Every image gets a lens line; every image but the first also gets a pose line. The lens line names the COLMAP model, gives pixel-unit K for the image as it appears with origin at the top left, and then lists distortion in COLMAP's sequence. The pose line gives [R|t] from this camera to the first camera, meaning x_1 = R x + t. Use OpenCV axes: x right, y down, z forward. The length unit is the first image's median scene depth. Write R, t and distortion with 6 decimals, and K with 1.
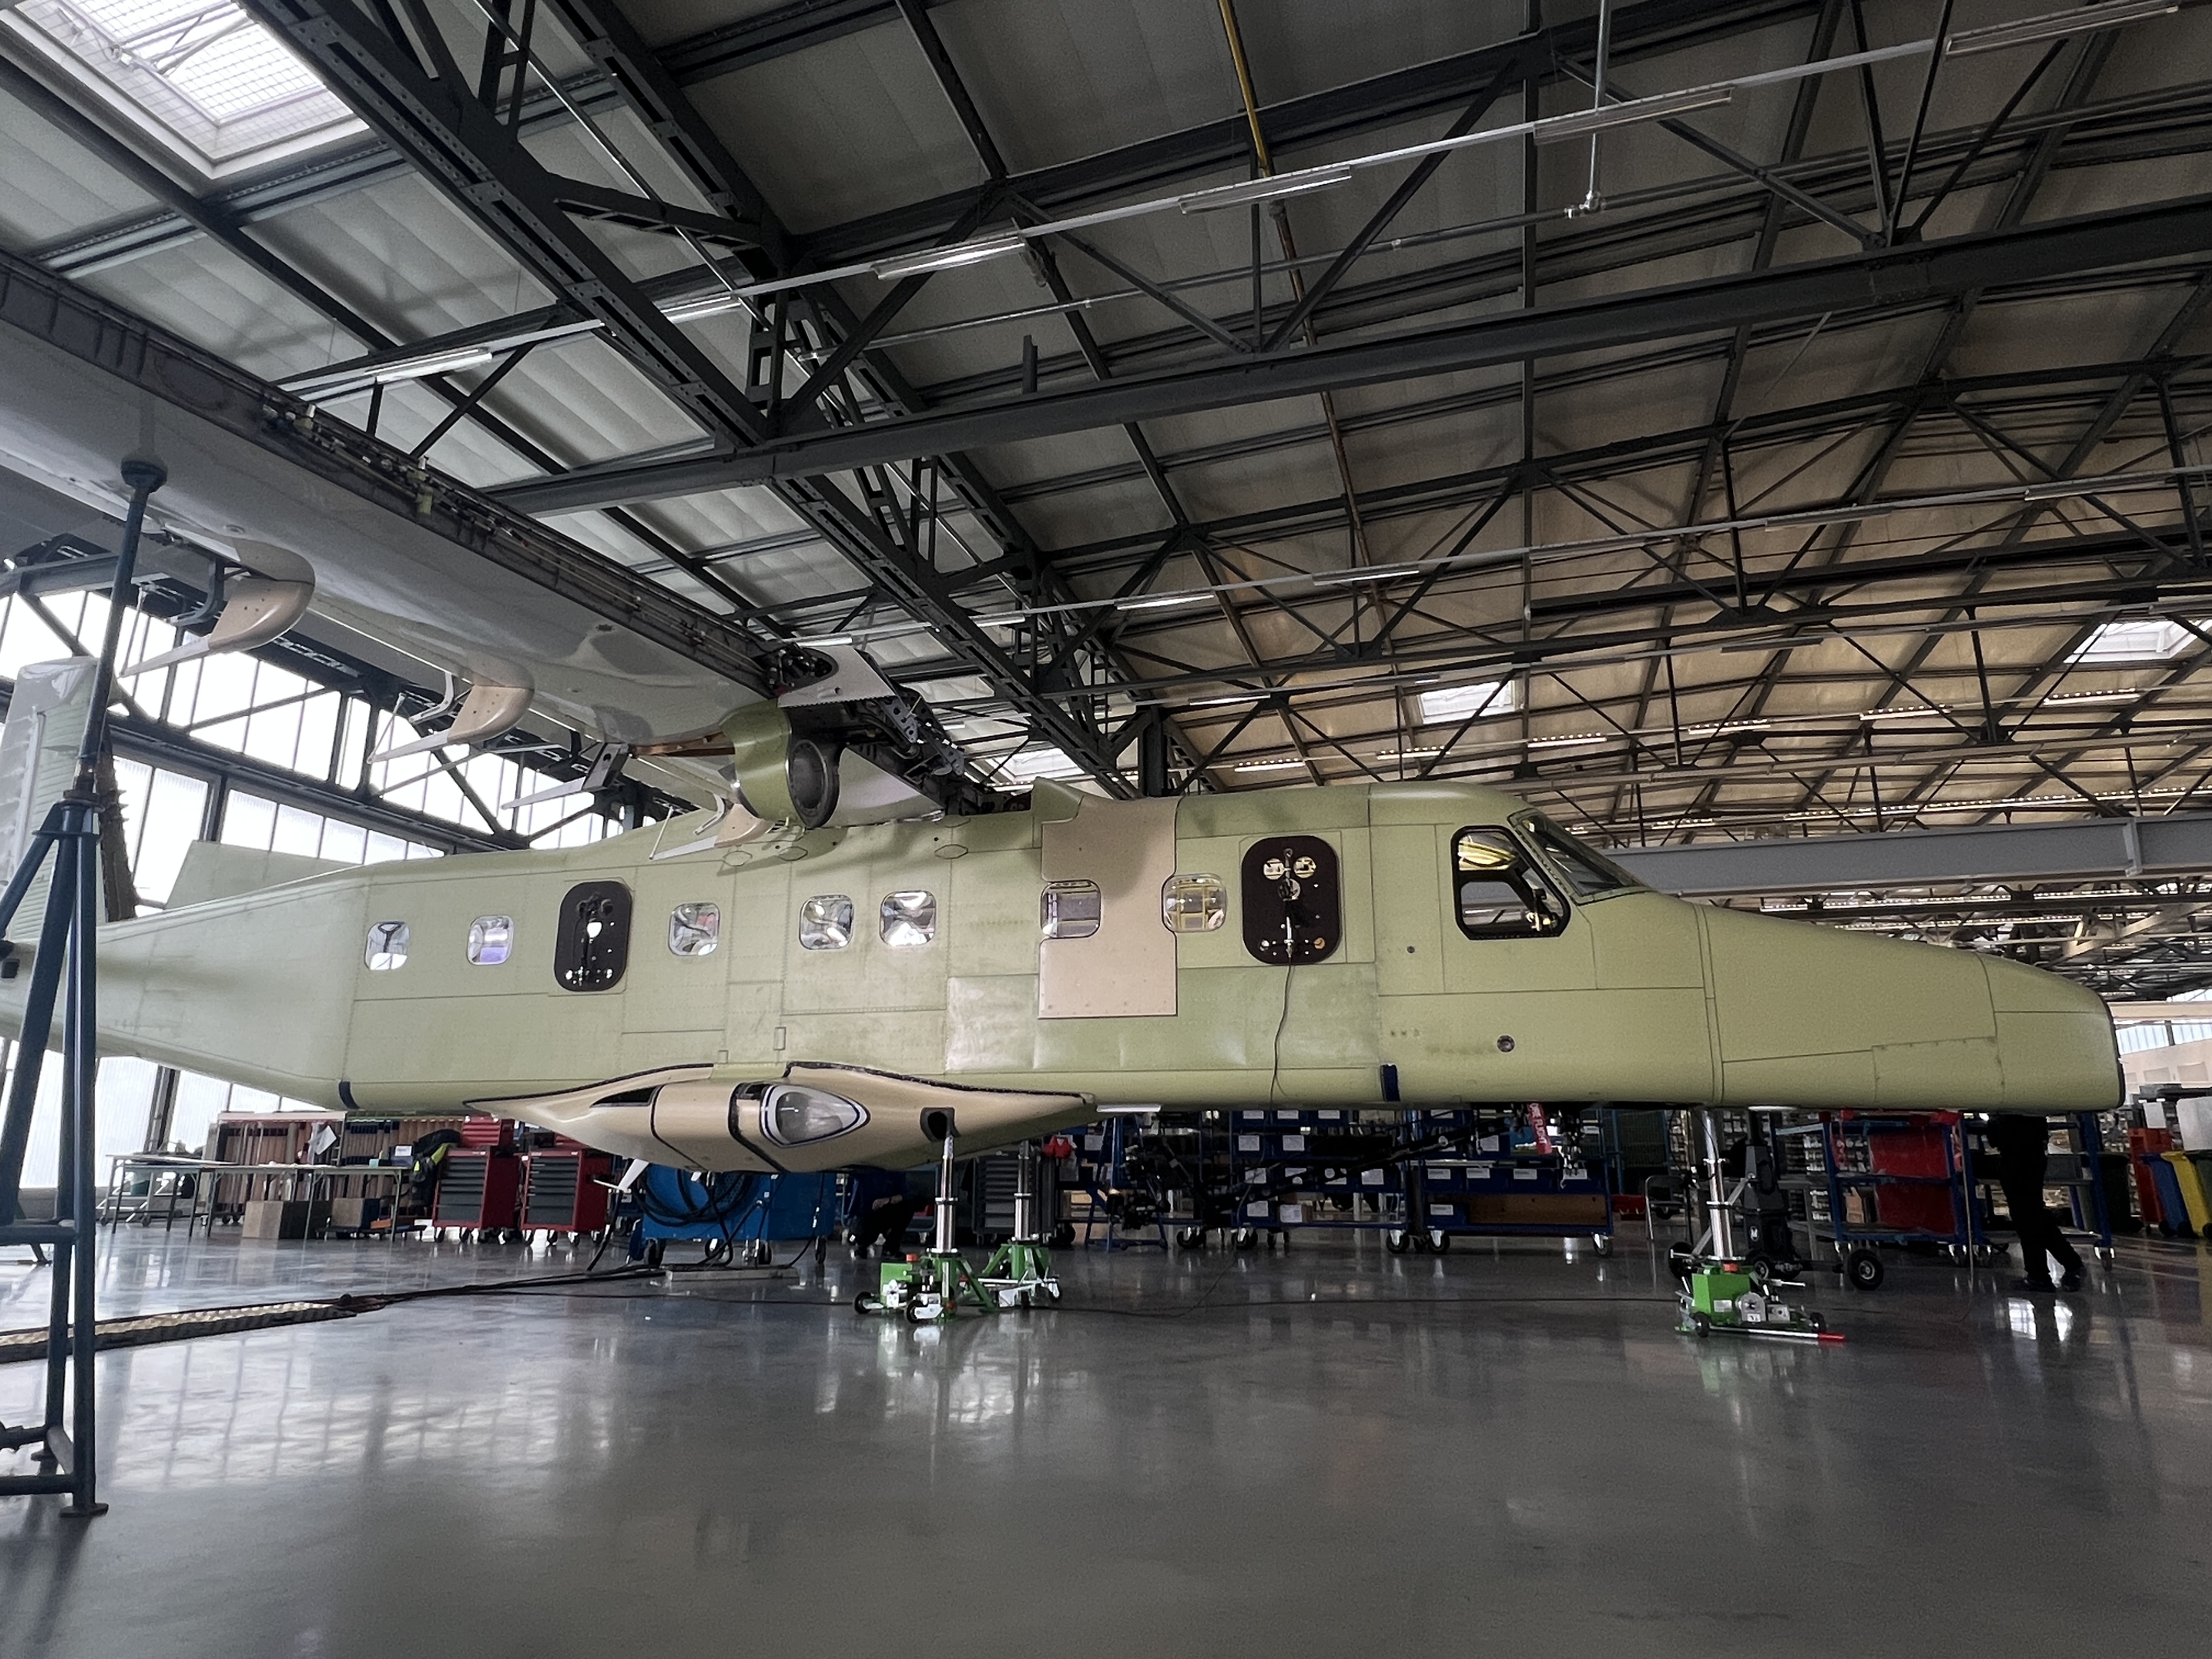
lens RADIAL K [[1291.7, 0, 1106.0], [0, 1291.7, 829.5], [0, 0, 1]] dist [-0.018238, 0.000556]
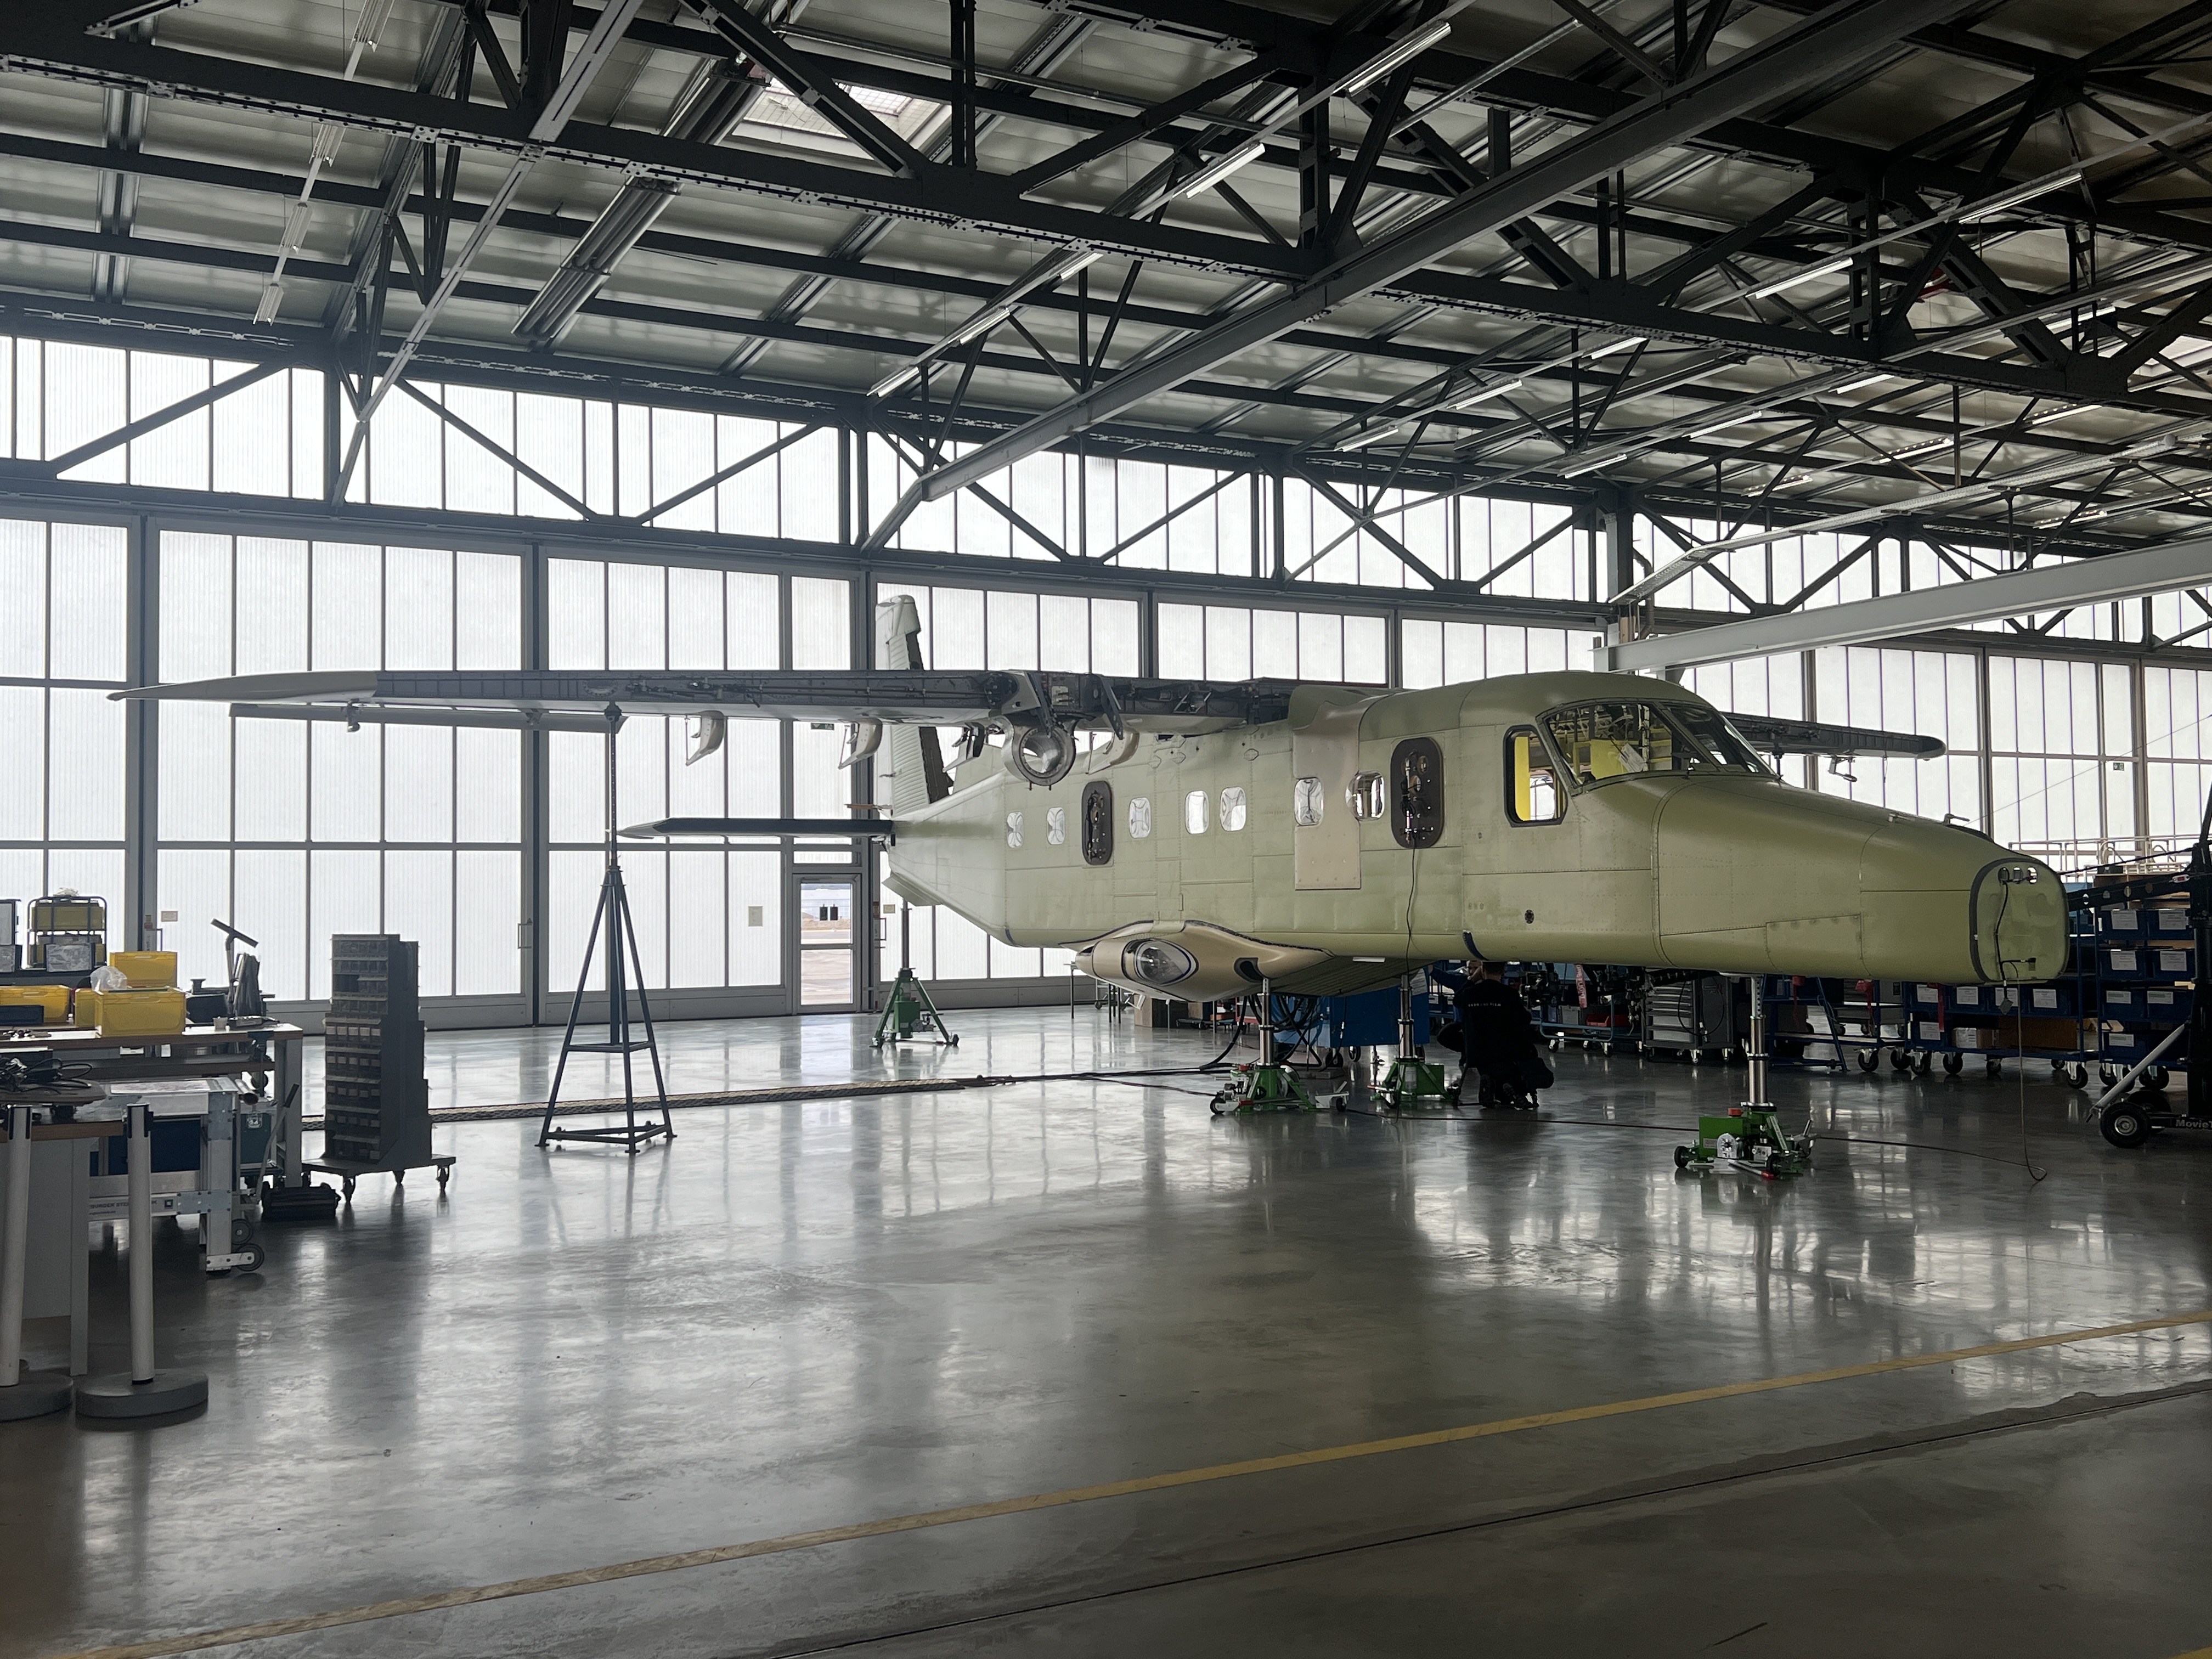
lens RADIAL K [[1972.4, 0, 1106.0], [0, 1972.4, 829.5], [0, 0, 1]] dist [0.003478, 0.001180]
pose [[0.692815, -0.037973, -0.720115, 0.690100], [0.189196, 0.973201, 0.130705, -0.112301], [0.695853, -0.226797, 0.681433, -0.246924]]
